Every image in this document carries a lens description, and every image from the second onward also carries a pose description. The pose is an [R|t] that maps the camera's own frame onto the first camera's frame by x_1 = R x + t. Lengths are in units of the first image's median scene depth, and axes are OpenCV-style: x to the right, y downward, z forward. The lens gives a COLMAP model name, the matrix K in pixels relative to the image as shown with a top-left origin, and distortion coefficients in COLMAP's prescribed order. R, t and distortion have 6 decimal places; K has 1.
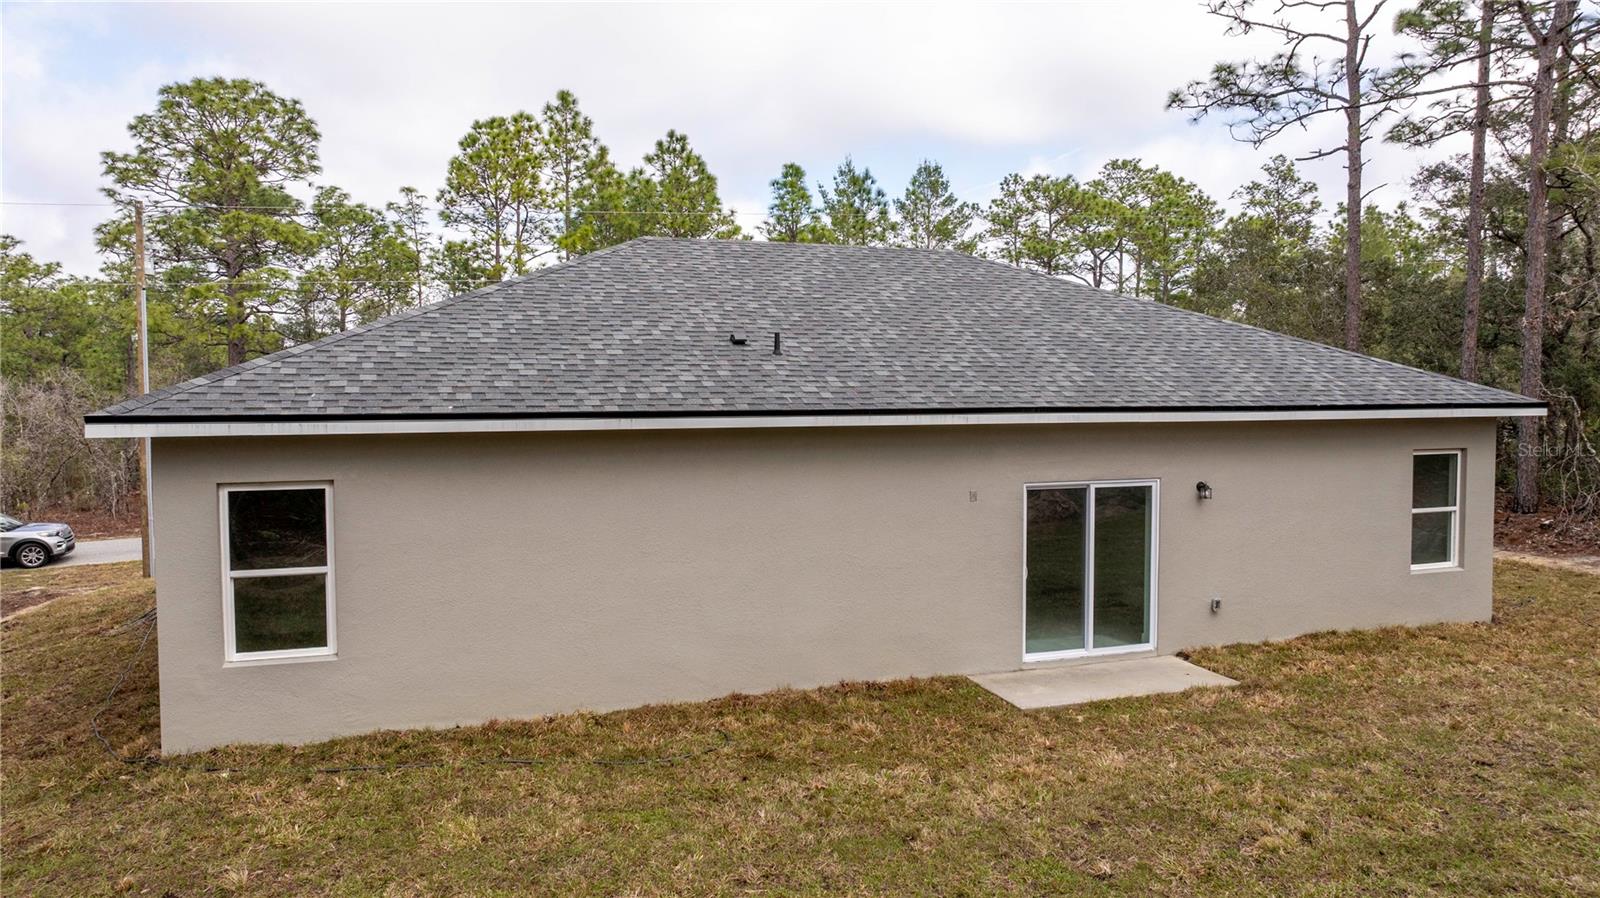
lens RADIAL K [[1123.1, 0, 802.5], [0, 1123.1, 458.3], [0, 0, 1]] dist [-0.013492, 0.003801]
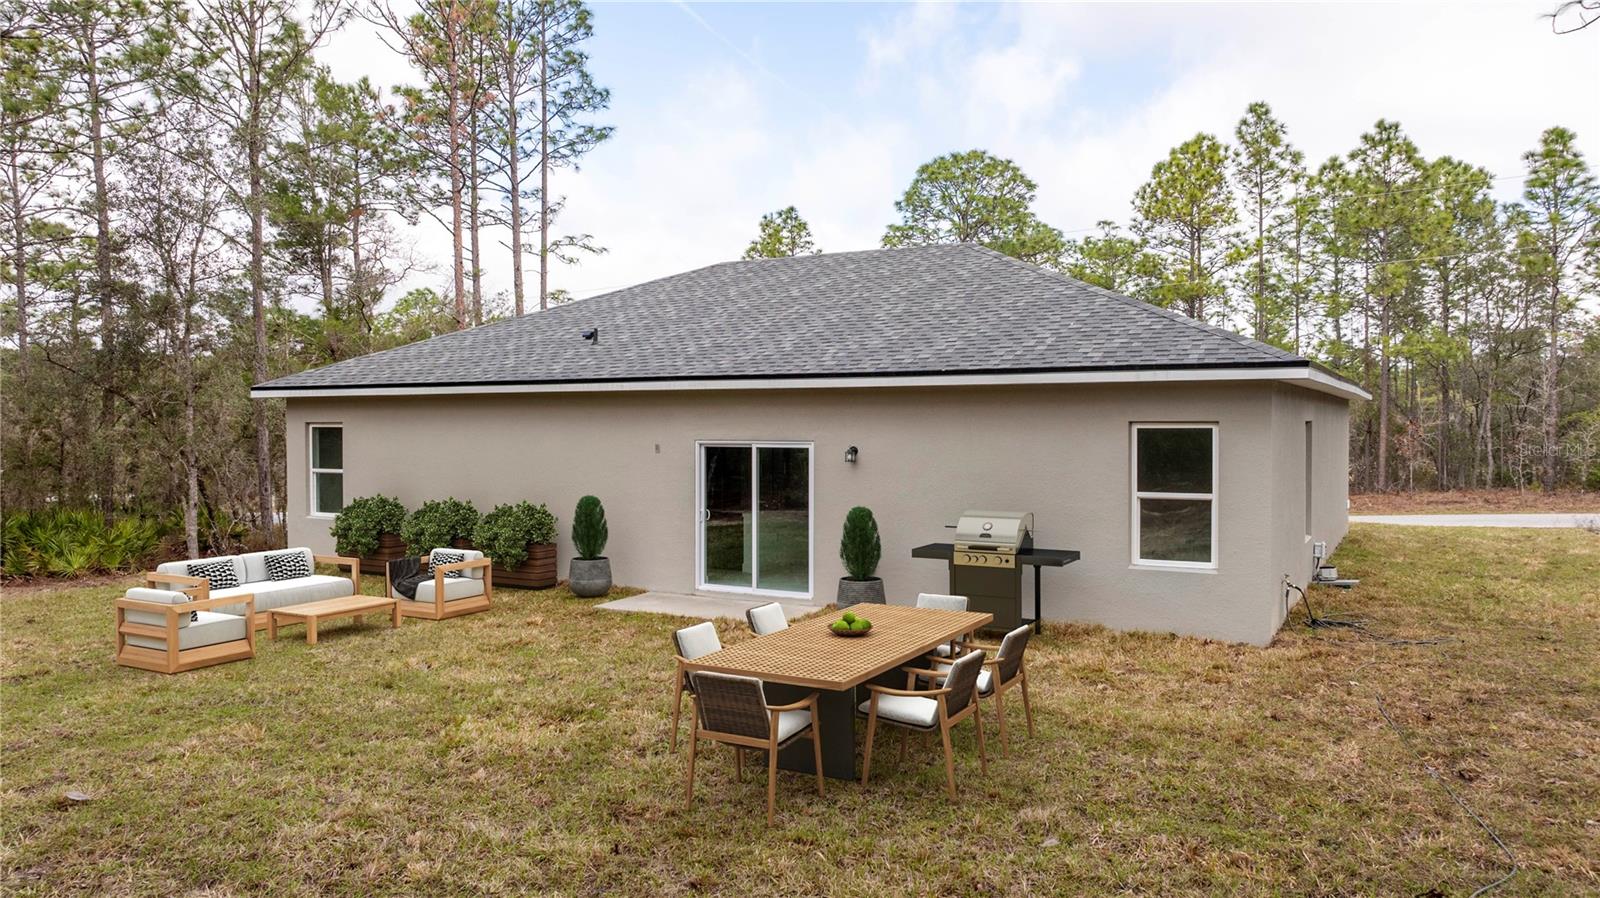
lens RADIAL K [[1123.1, 0, 806.8], [0, 1123.1, 439.0], [0, 0, 1]] dist [-0.013492, 0.003801]
pose [[0.660124, 0.013678, -0.751032, 1.136203], [-0.046828, 0.998639, -0.022972, 0.041569], [0.749695, 0.050333, 0.659866, 0.274611]]
